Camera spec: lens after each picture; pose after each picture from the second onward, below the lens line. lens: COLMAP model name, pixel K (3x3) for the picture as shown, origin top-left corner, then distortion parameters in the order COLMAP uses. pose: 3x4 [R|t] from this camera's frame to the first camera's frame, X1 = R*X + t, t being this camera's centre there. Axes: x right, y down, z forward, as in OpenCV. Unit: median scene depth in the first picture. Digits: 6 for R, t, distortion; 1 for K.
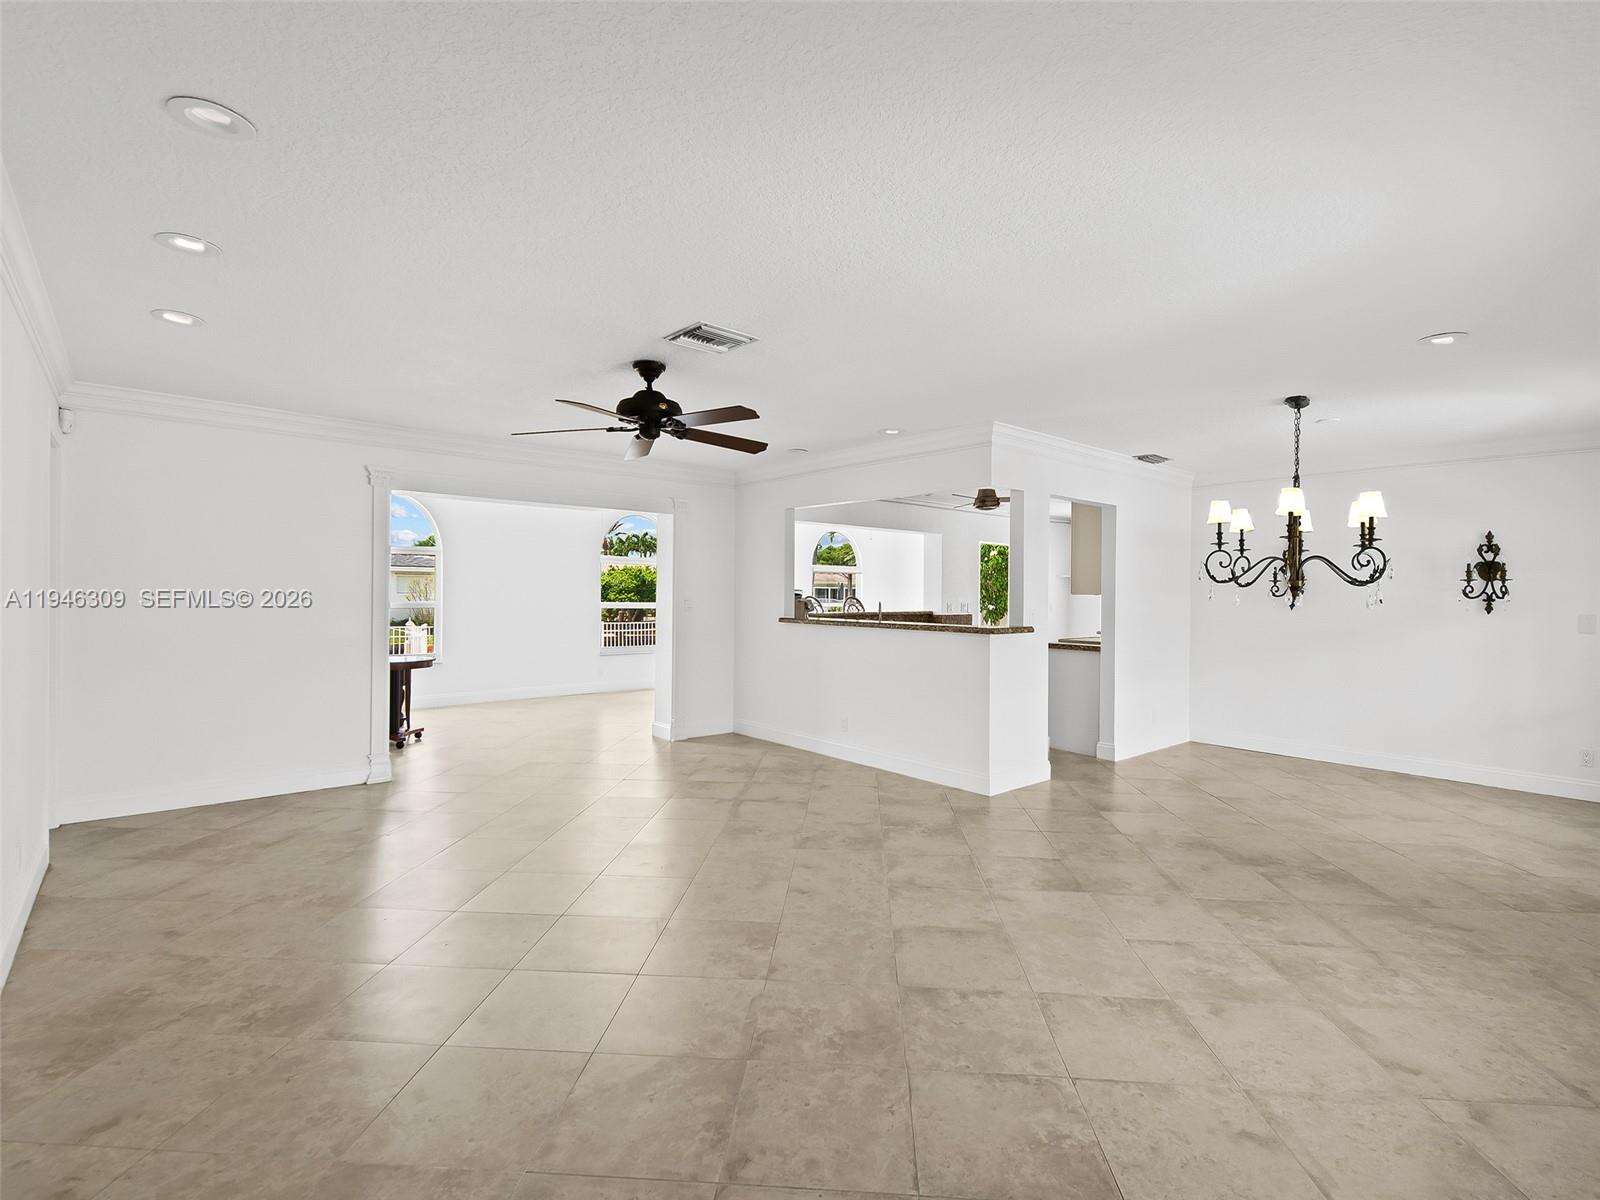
lens RADIAL K [[759.0, 0, 809.0], [0, 759.0, 596.1], [0, 0, 1]] dist [0.017313, -0.006304]
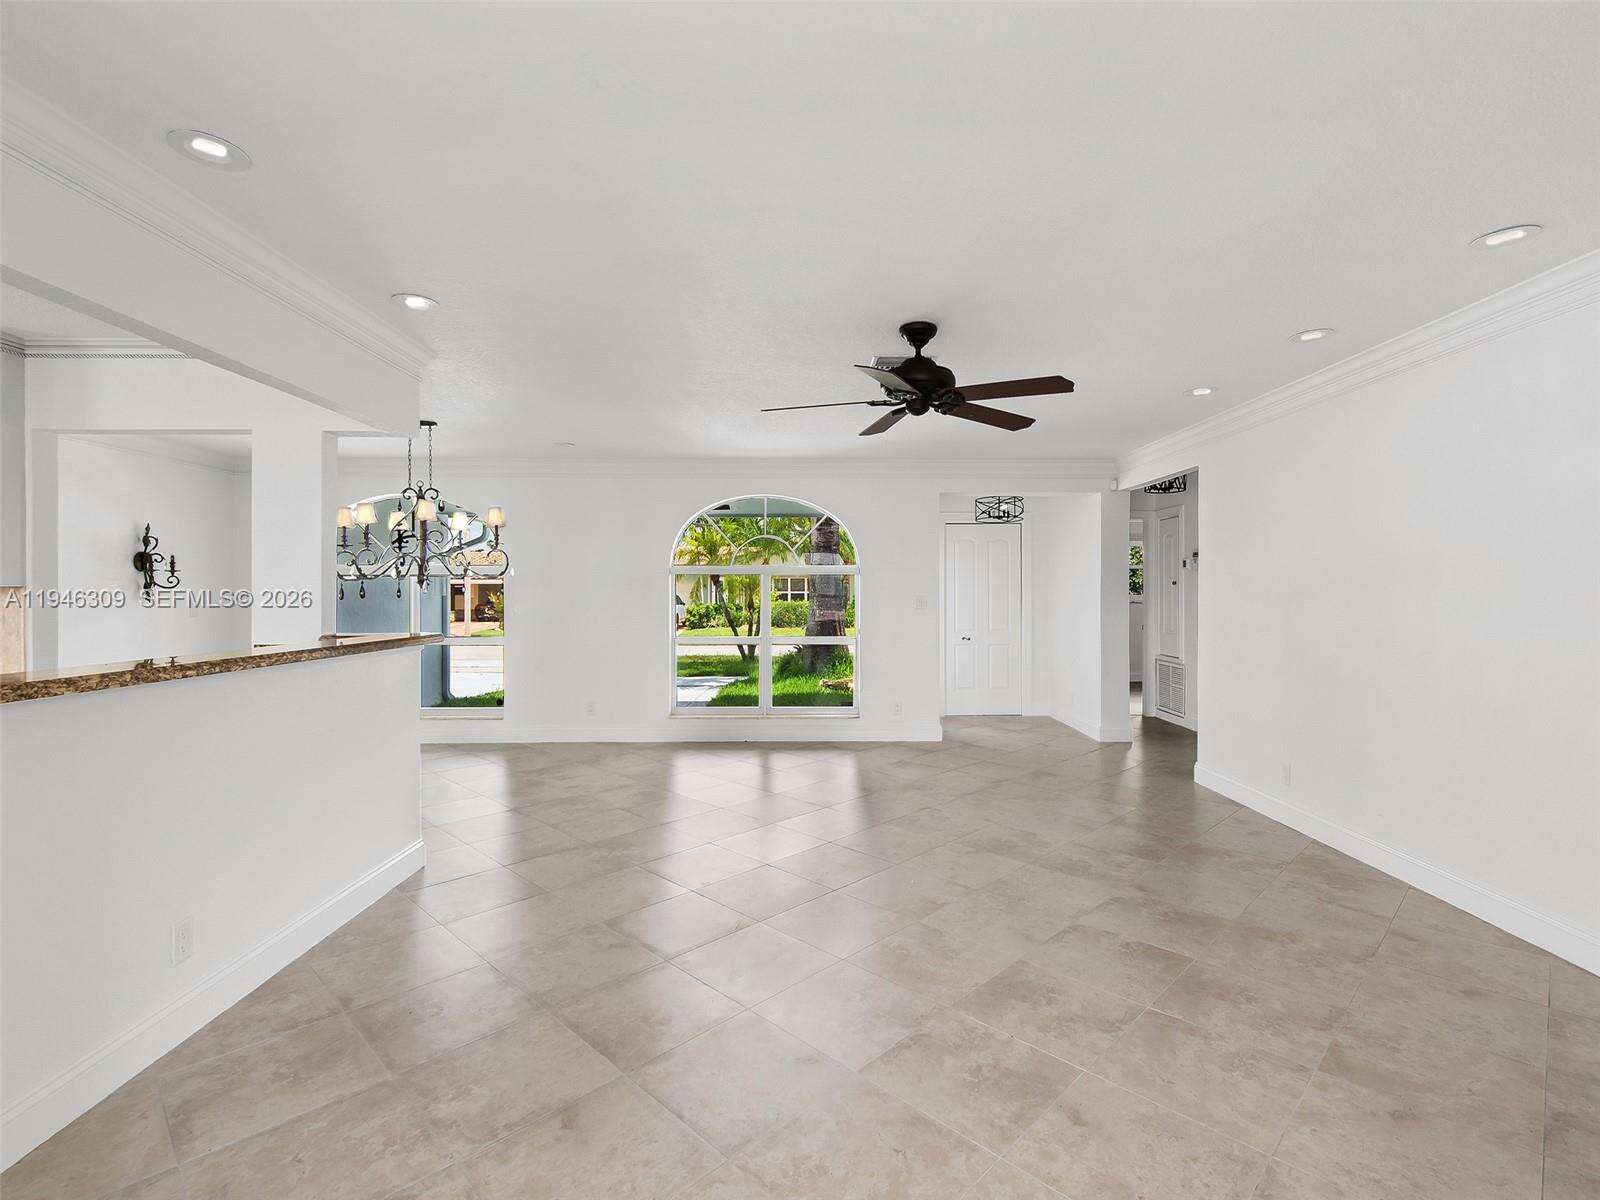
lens RADIAL K [[759.0, 0, 809.0], [0, 759.0, 596.1], [0, 0, 1]] dist [0.017313, -0.006304]
pose [[-0.756482, -0.014186, 0.653861, -0.684631], [-0.006322, 0.999877, 0.014379, -0.009413], [-0.653984, 0.006743, -0.756478, 1.738301]]
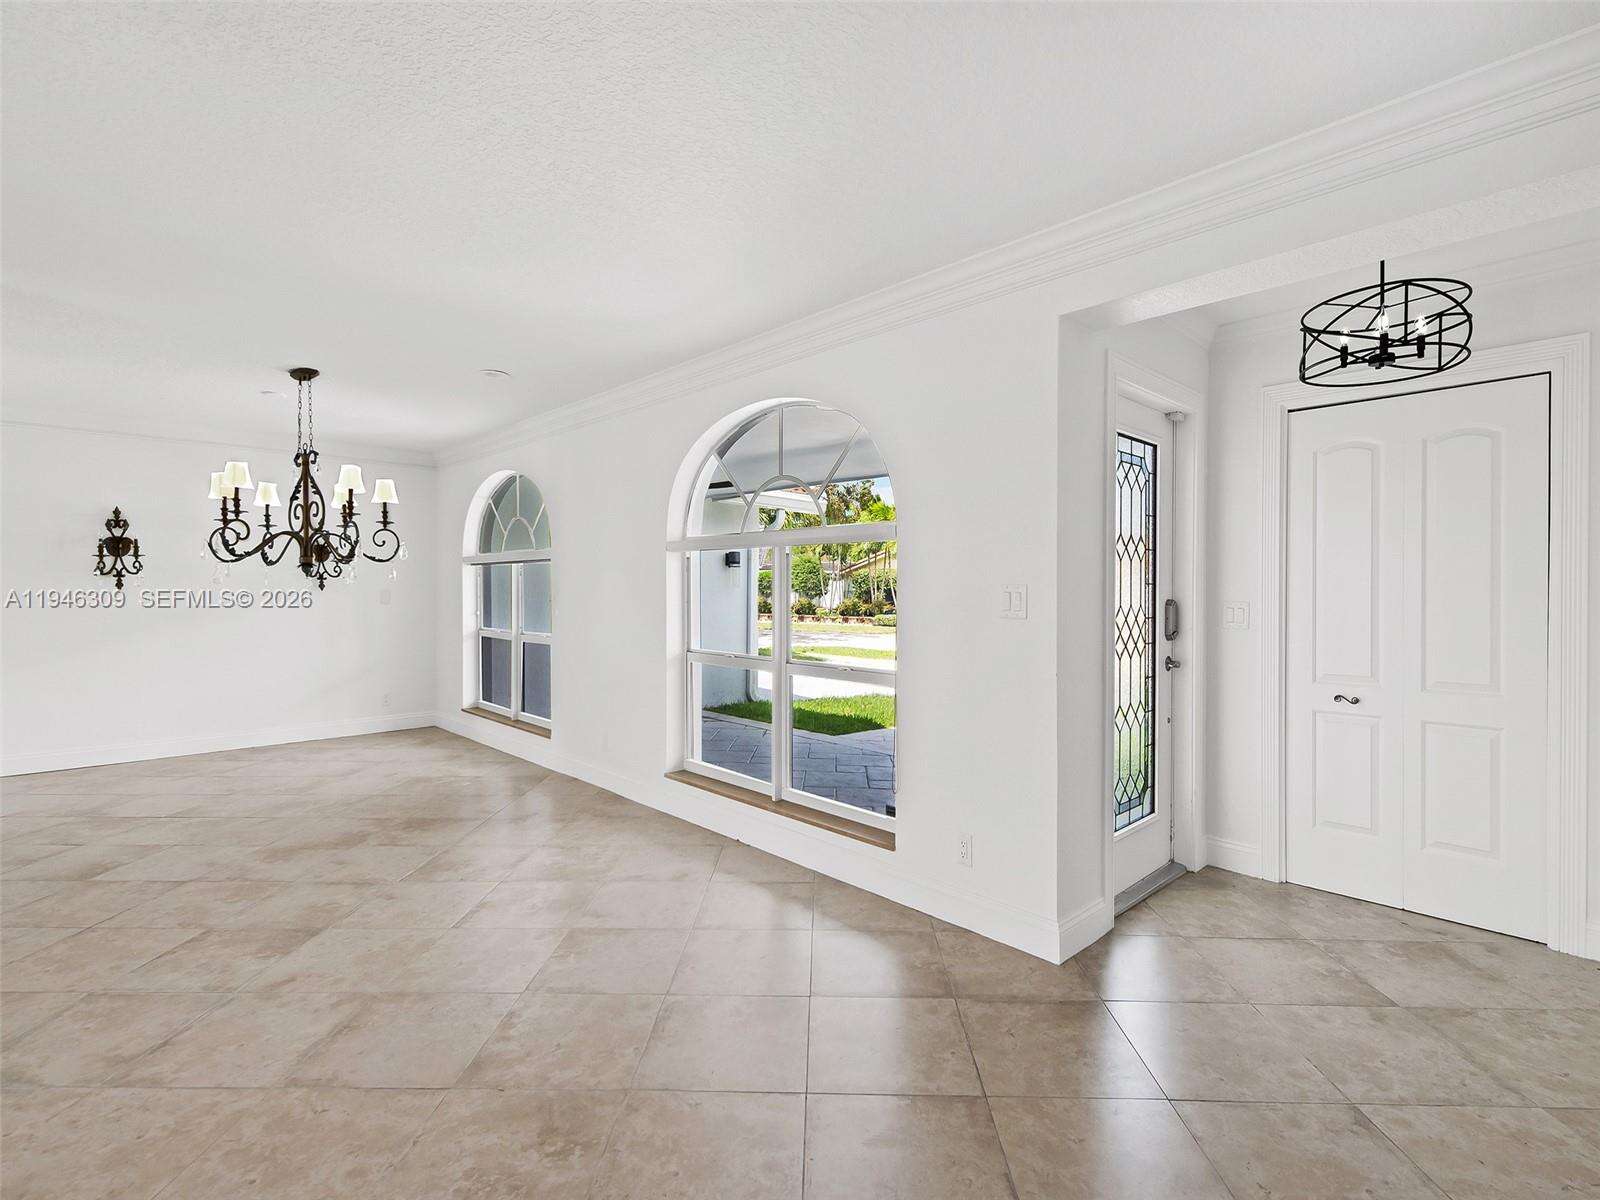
lens RADIAL K [[769.1, 0, 806.8], [0, 769.1, 589.0], [0, 0, 1]] dist [0.018664, -0.000780]
pose [[-0.042086, -0.019950, 0.998915, -0.448021], [-0.002296, 0.999800, 0.019871, -0.000487], [-0.999111, -0.001457, -0.042124, 0.461760]]
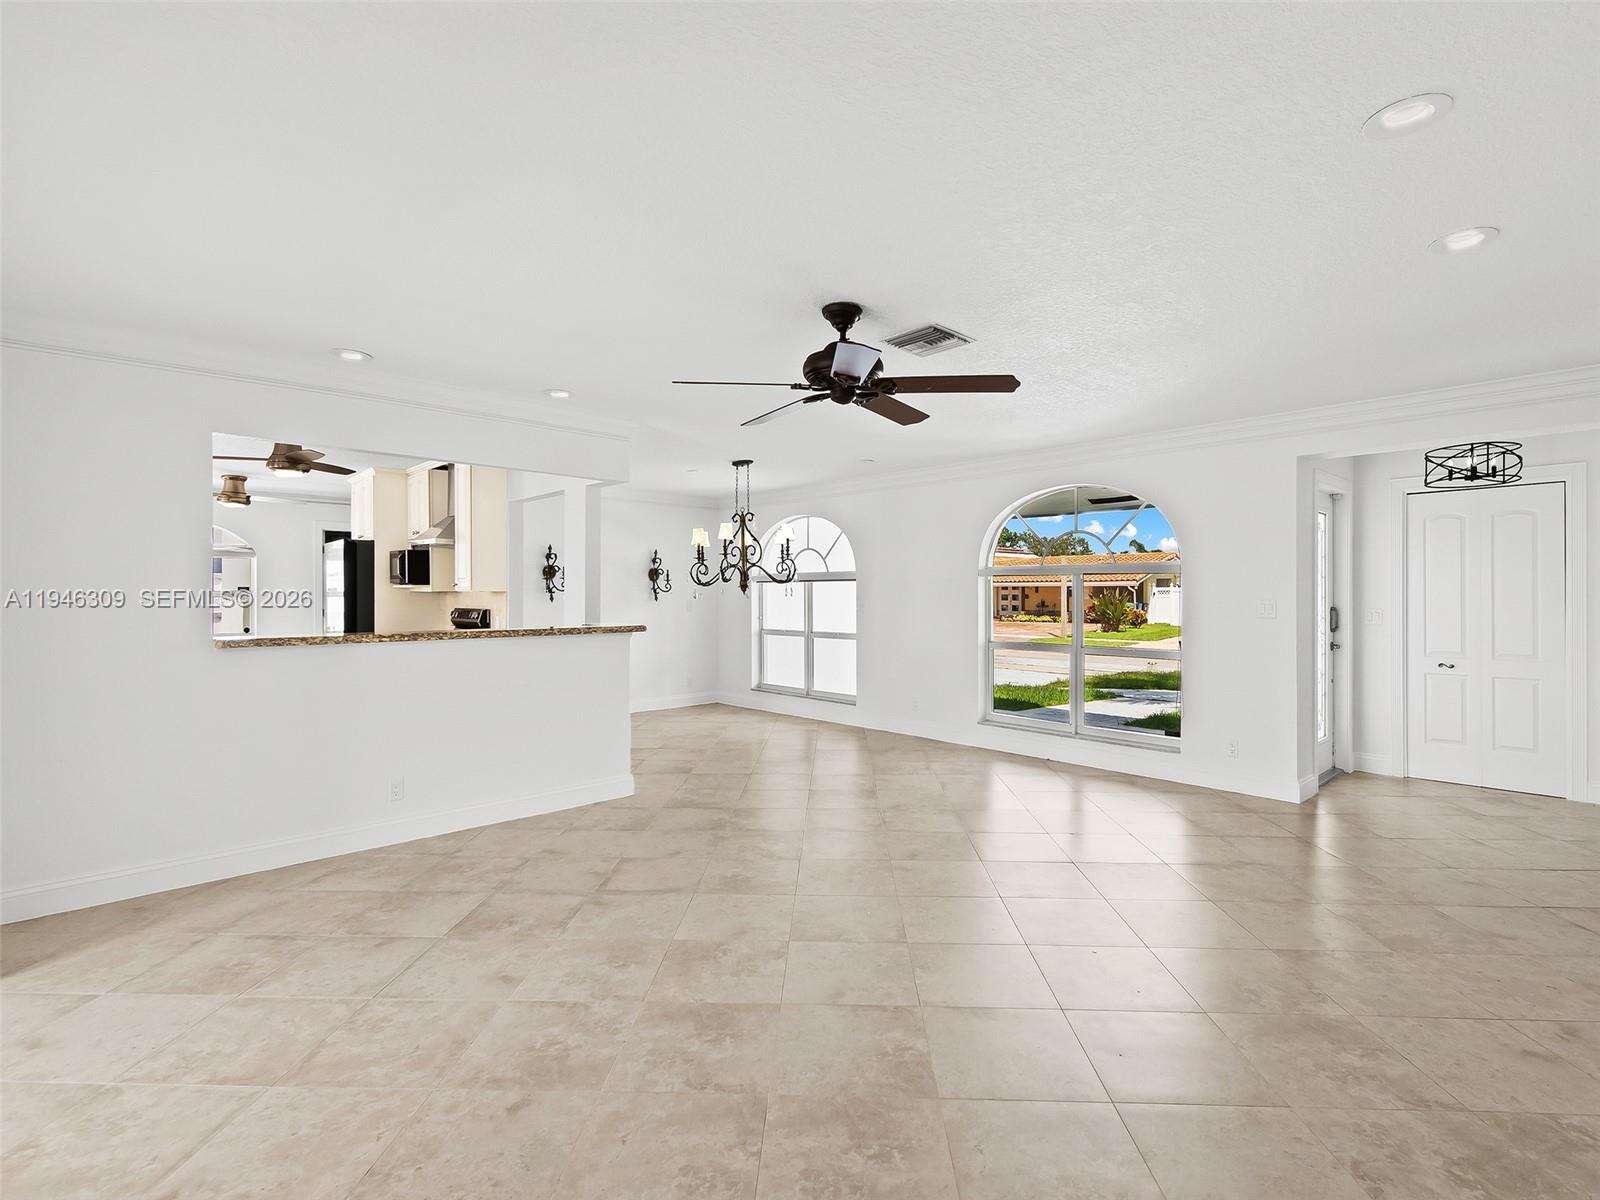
lens RADIAL K [[764.0, 0, 809.5], [0, 764.0, 591.1], [0, 0, 1]] dist [0.014497, -0.001946]
pose [[-0.032395, -0.007303, 0.999448, -1.019798], [0.000911, 0.999973, 0.007337, -0.013556], [-0.999475, 0.001148, -0.032387, 1.062287]]
